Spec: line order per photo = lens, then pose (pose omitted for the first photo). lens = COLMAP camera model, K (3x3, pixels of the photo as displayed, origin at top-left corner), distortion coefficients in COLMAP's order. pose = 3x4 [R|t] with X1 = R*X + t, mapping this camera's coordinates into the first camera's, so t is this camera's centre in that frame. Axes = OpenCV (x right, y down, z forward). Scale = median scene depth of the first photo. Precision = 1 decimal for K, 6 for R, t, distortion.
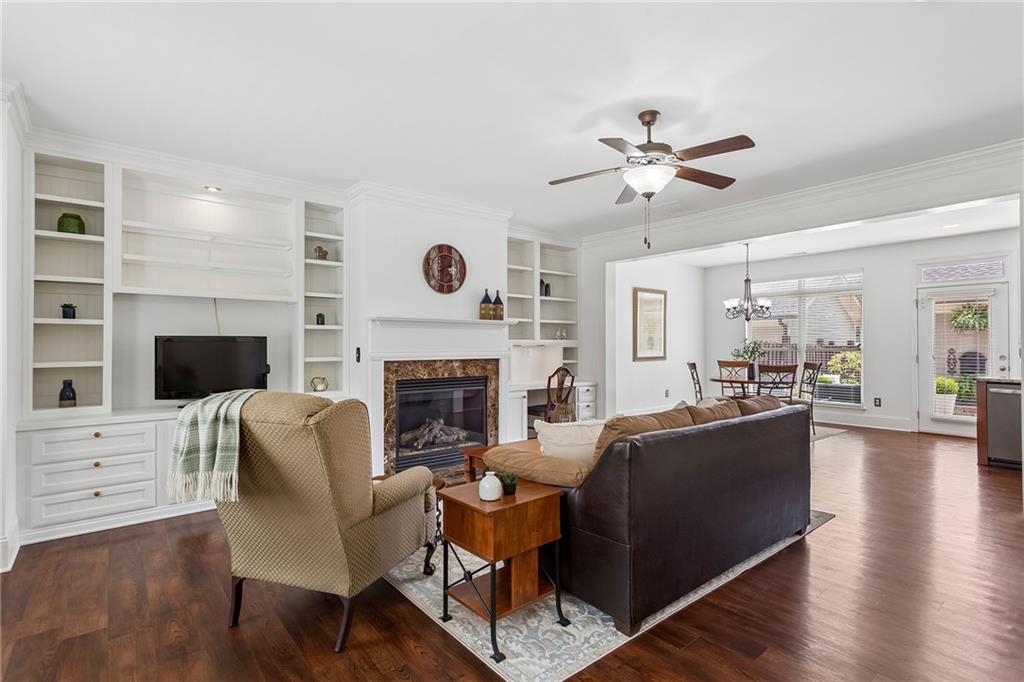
lens RADIAL K [[503.9, 0, 517.8], [0, 503.9, 347.2], [0, 0, 1]] dist [-0.000528, 0.000311]
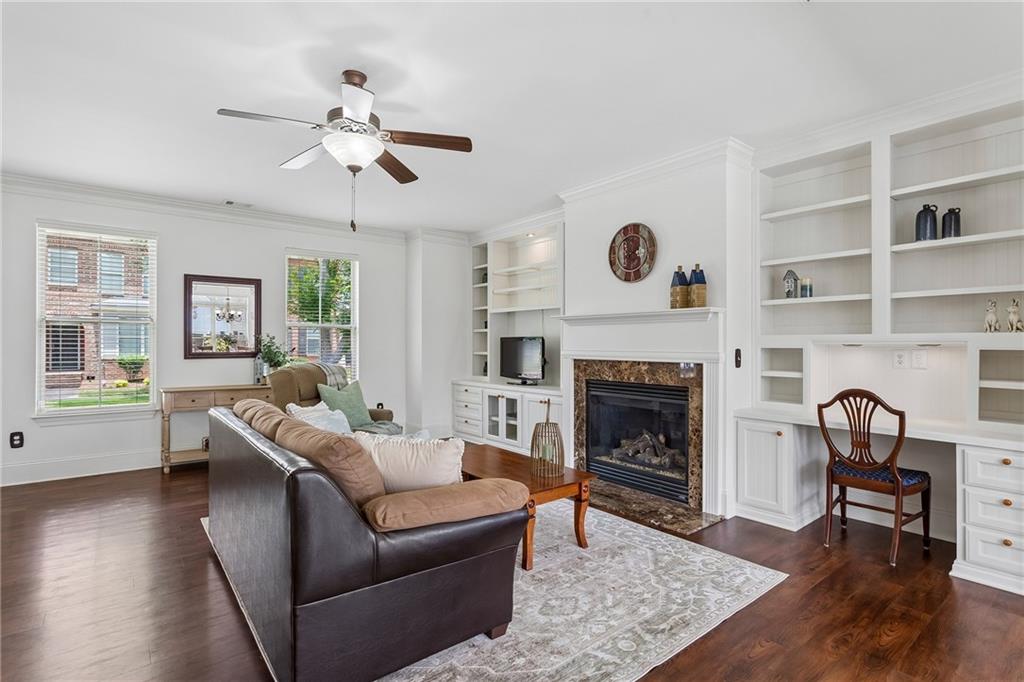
lens RADIAL K [[504.2, 0, 512.0], [0, 504.2, 341.0], [0, 0, 1]] dist [-0.031366, -0.000012]
pose [[-0.035782, 0.000750, -0.999359, 0.694864], [-0.001925, 0.999998, 0.000819, -0.008762], [0.999358, 0.001953, -0.035780, 0.824408]]
